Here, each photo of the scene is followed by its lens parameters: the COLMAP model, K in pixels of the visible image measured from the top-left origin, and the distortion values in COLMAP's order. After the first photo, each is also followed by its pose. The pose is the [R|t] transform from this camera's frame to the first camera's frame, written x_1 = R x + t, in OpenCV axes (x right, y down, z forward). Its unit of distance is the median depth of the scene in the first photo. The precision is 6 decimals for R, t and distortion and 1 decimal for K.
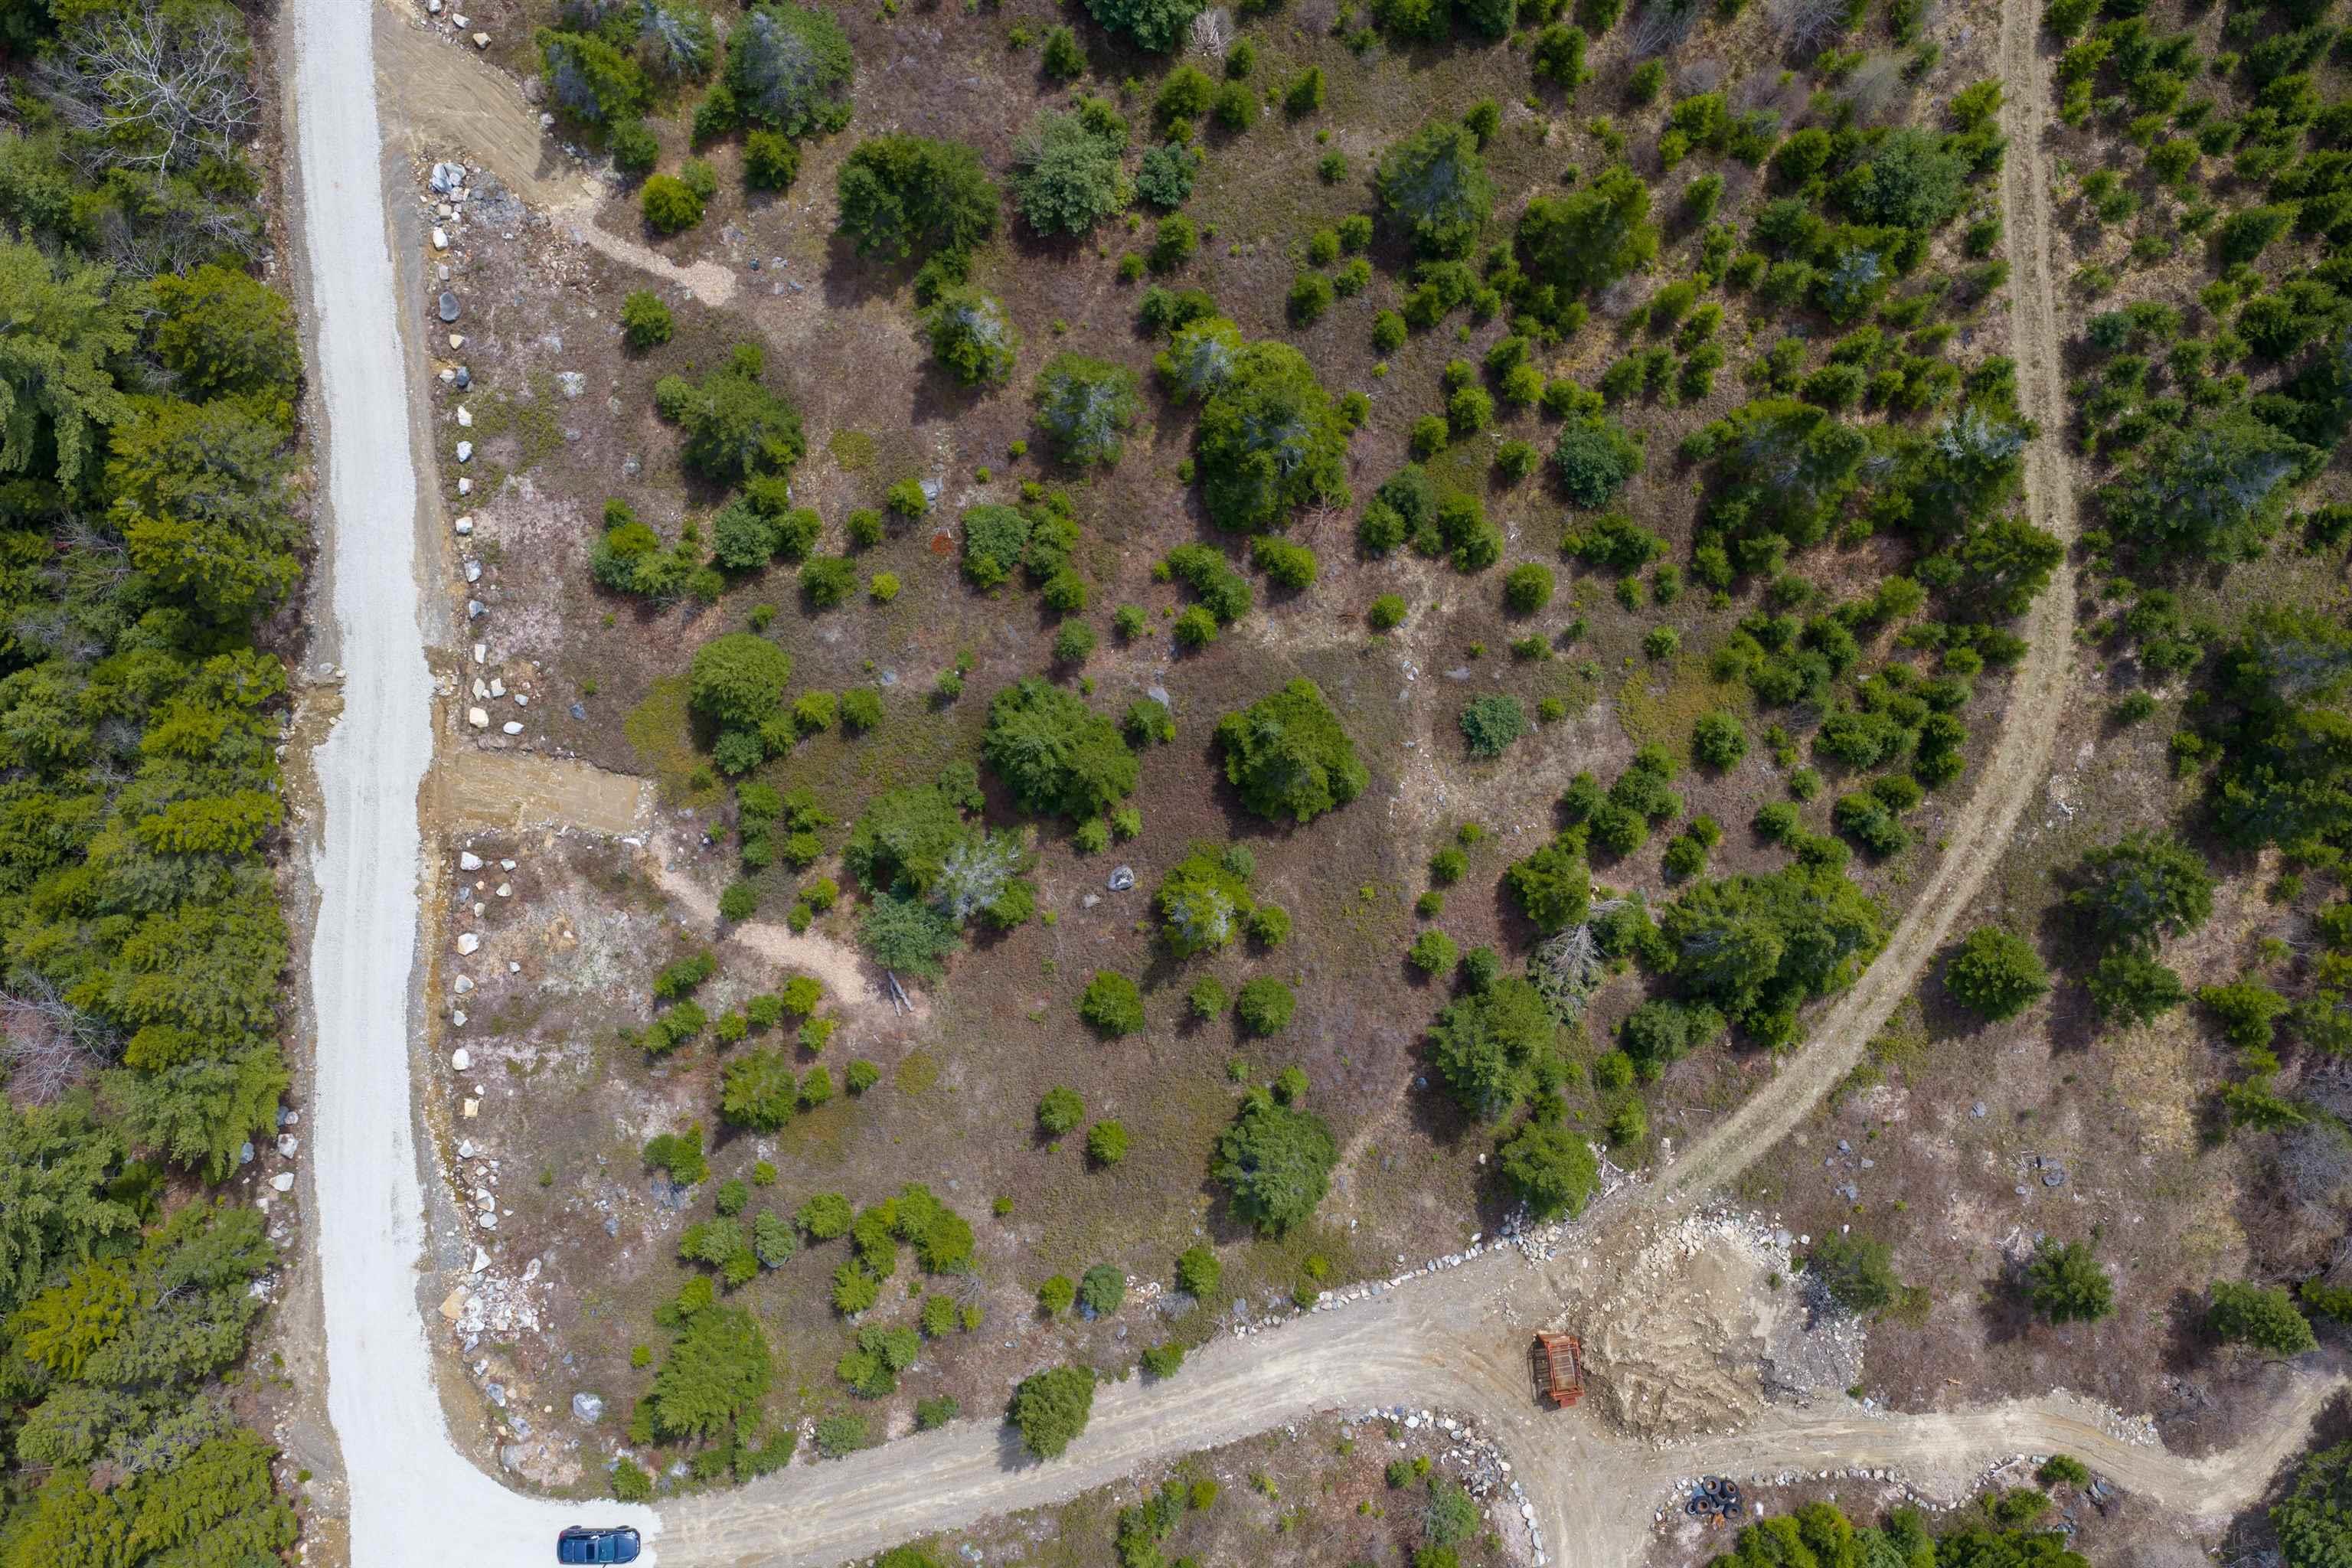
lens RADIAL K [[1956.0, 0, 1176.0], [0, 1956.0, 784.0], [0, 0, 1]] dist [0.003474, -0.010787]
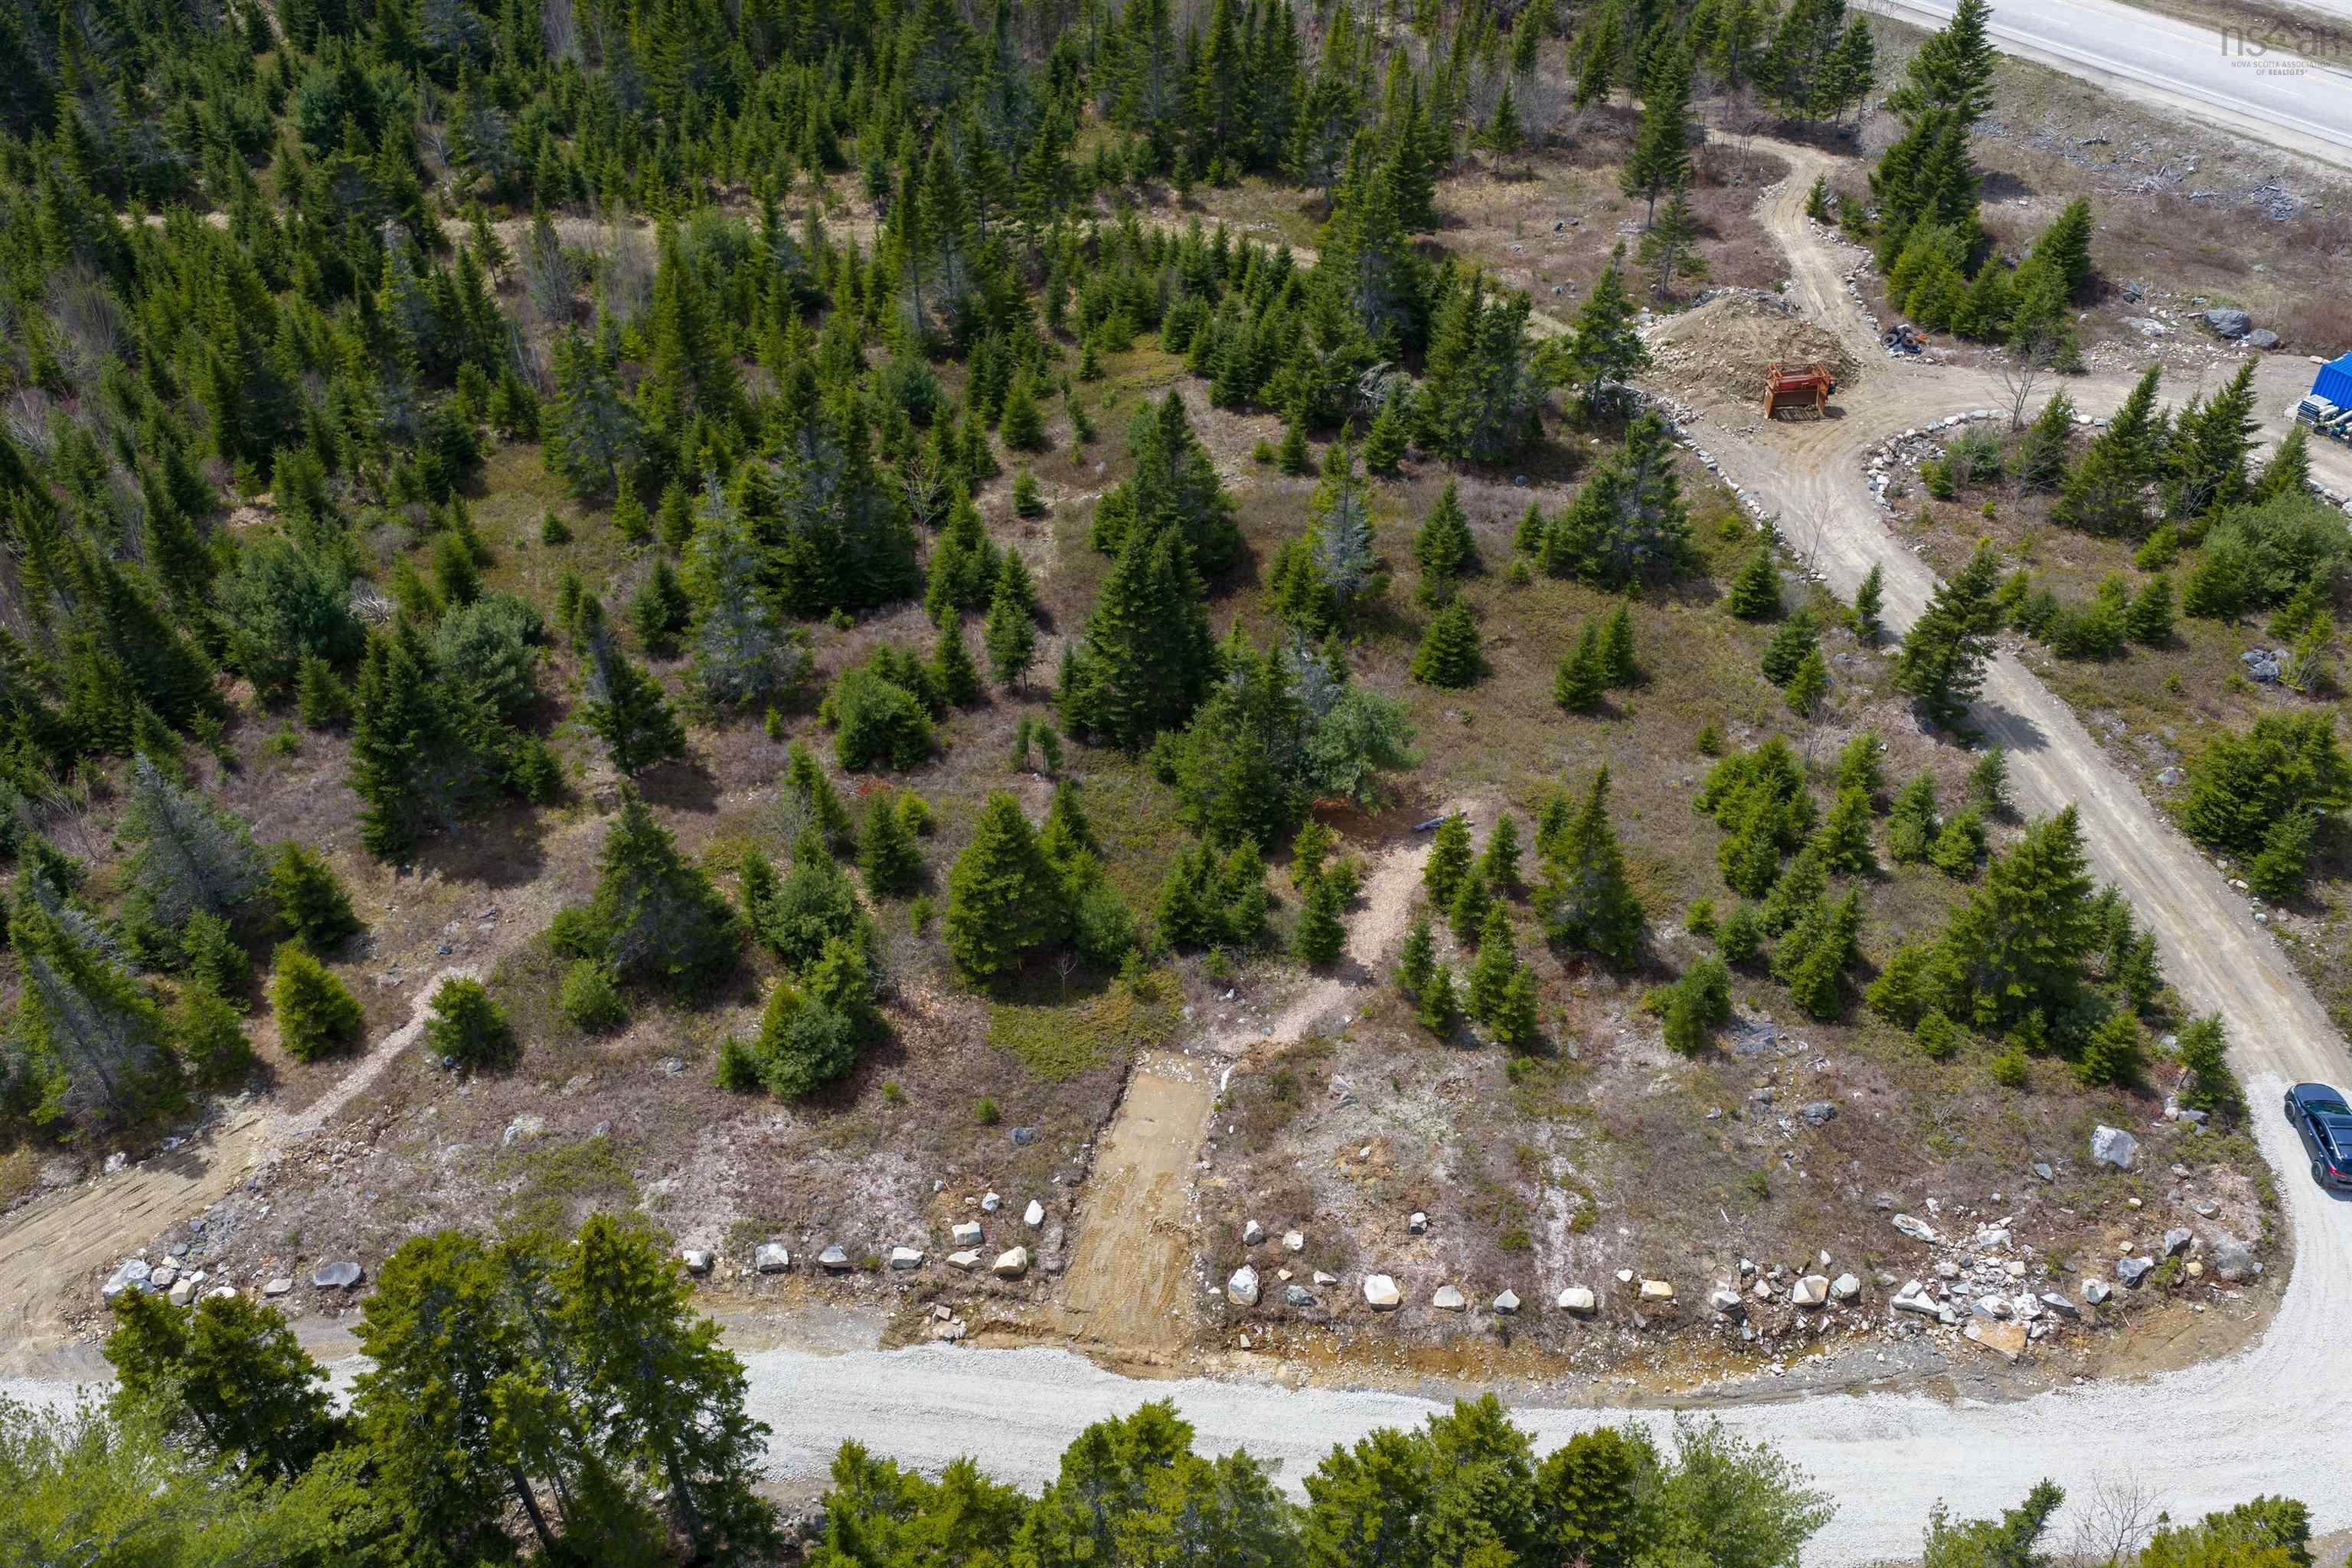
lens RADIAL K [[1956.0, 0, 1176.0], [0, 1956.0, 784.0], [0, 0, 1]] dist [0.003474, -0.010787]
pose [[0.072219, -0.658719, 0.748915, -0.710854], [0.997328, 0.039377, -0.061539, 0.049442], [0.011047, 0.751358, 0.659803, 0.483816]]
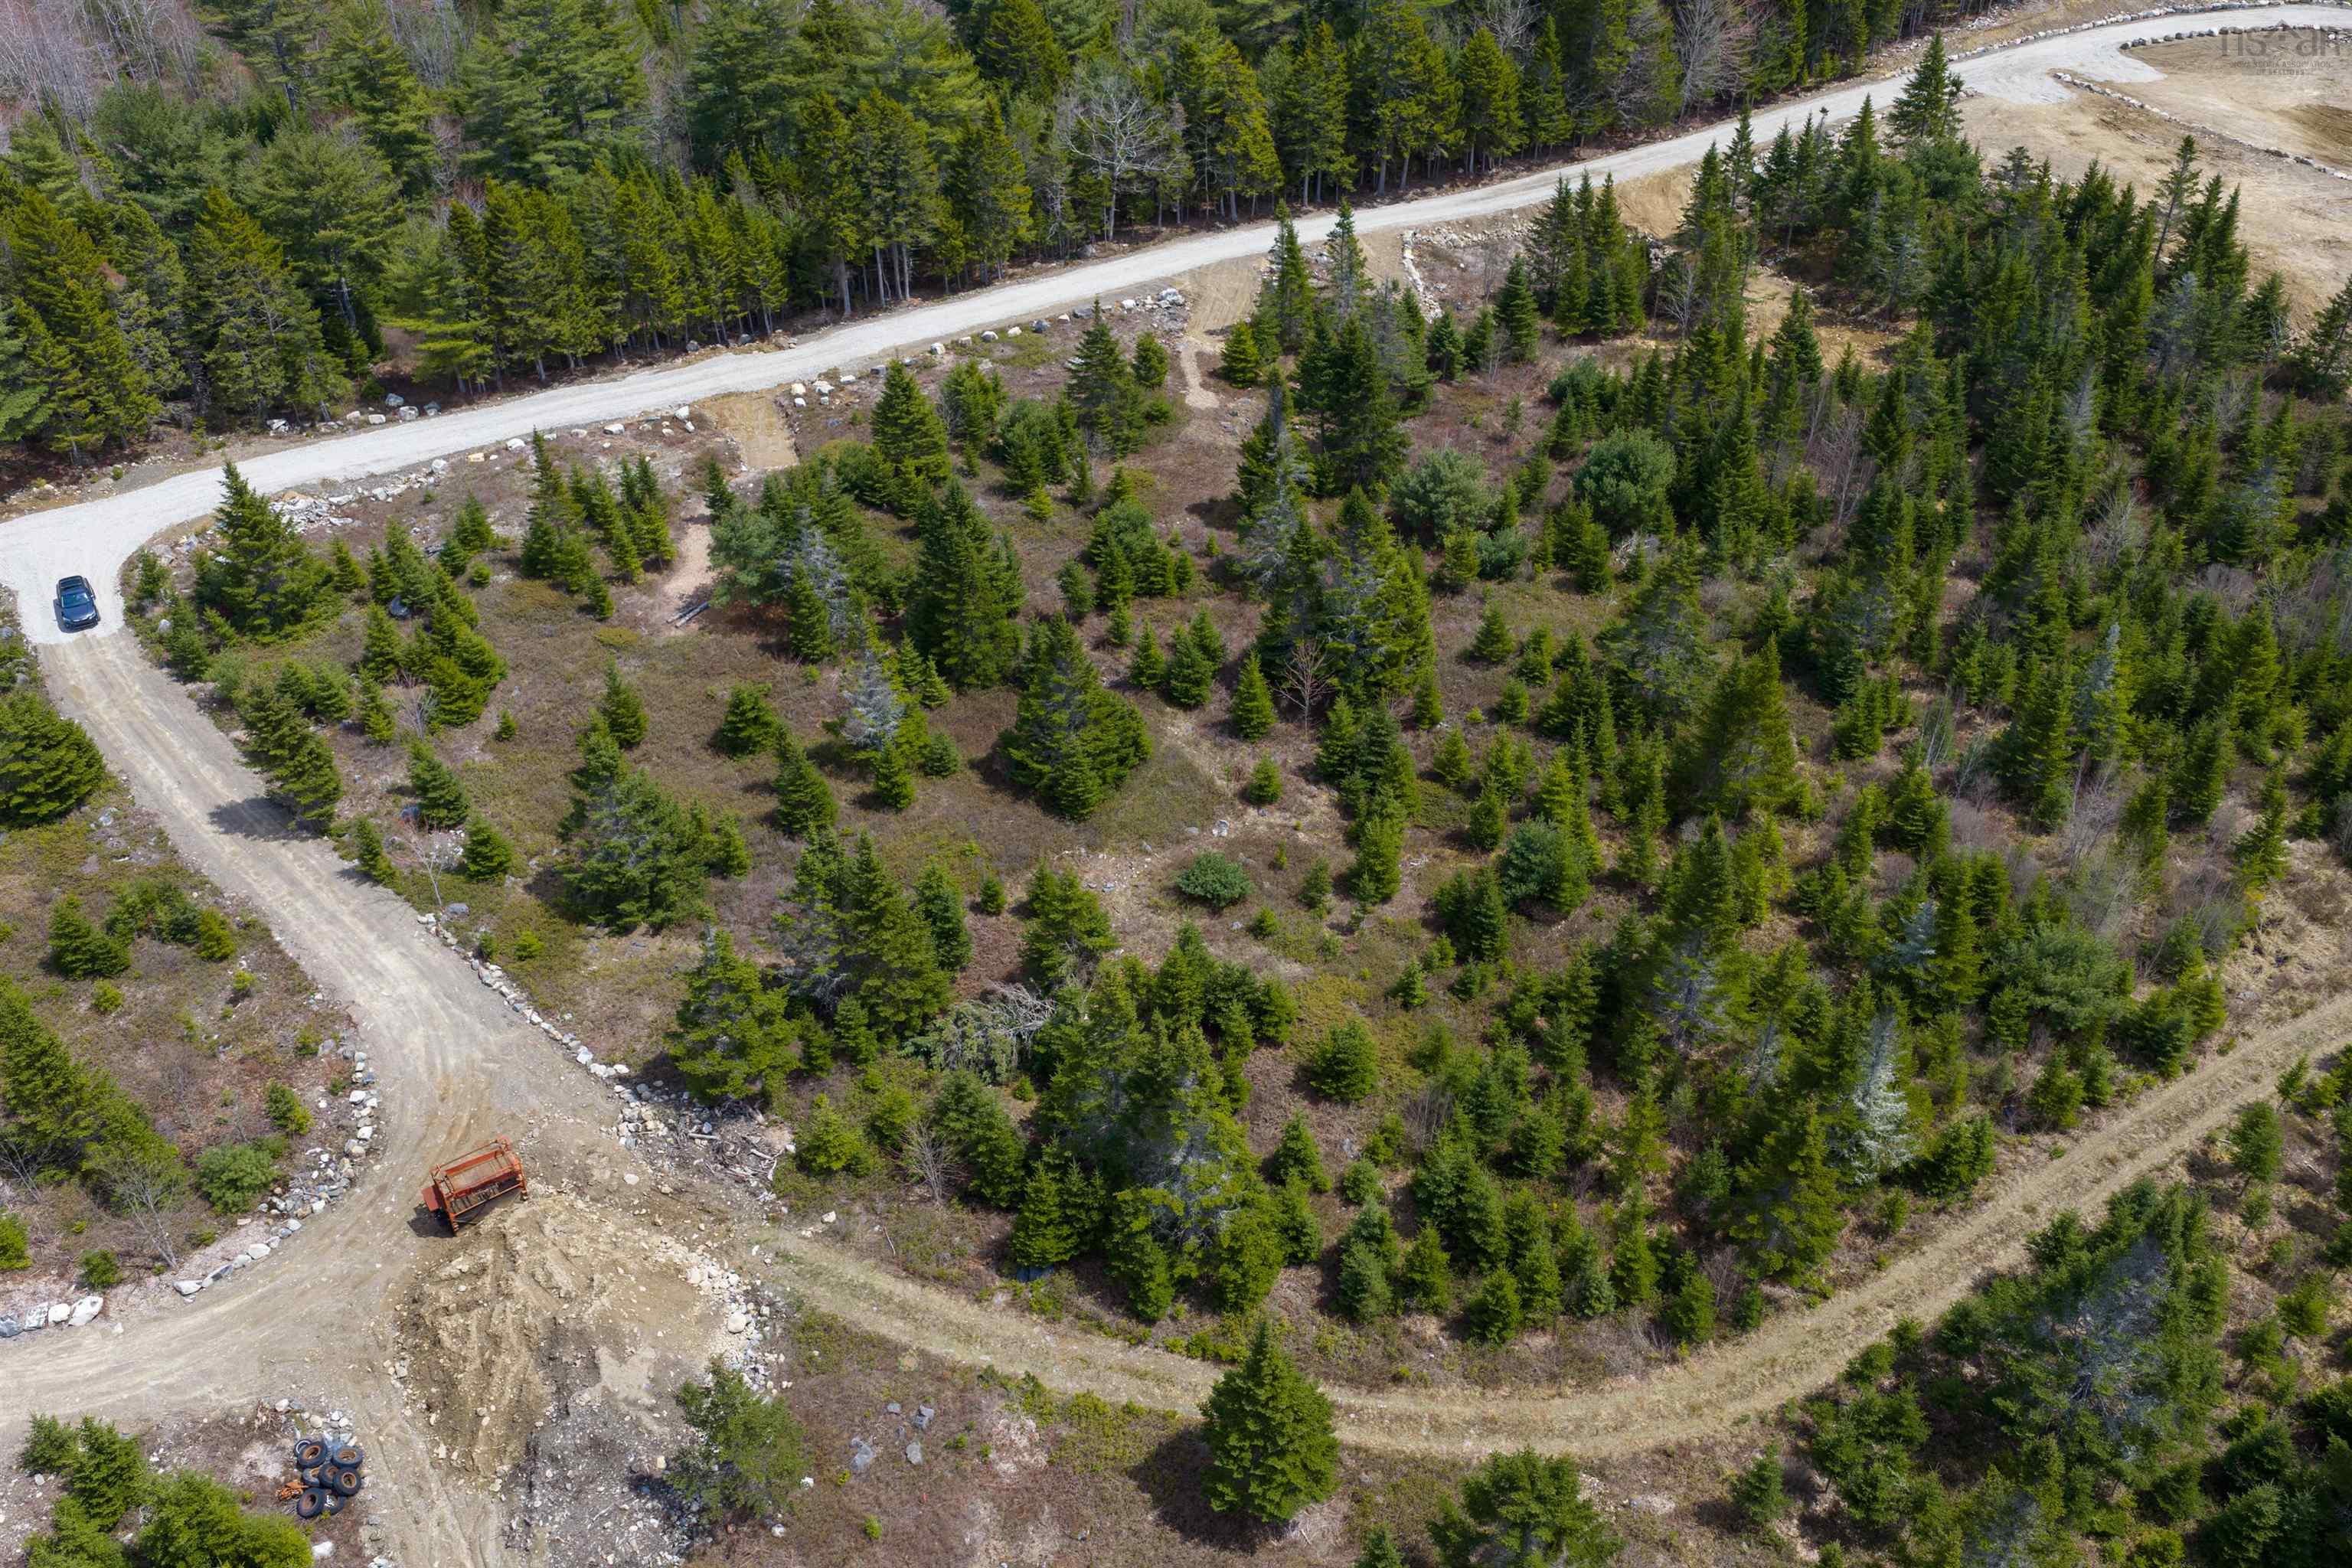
lens RADIAL K [[1989.6, 0, 1173.8], [0, 1989.6, 751.3], [0, 0, 1]] dist [-0.002203, -0.006608]
pose [[0.489064, 0.515614, -0.703533, 0.748904], [-0.872084, 0.304705, -0.382917, 0.305403], [0.016932, 0.800810, 0.598679, 0.439423]]
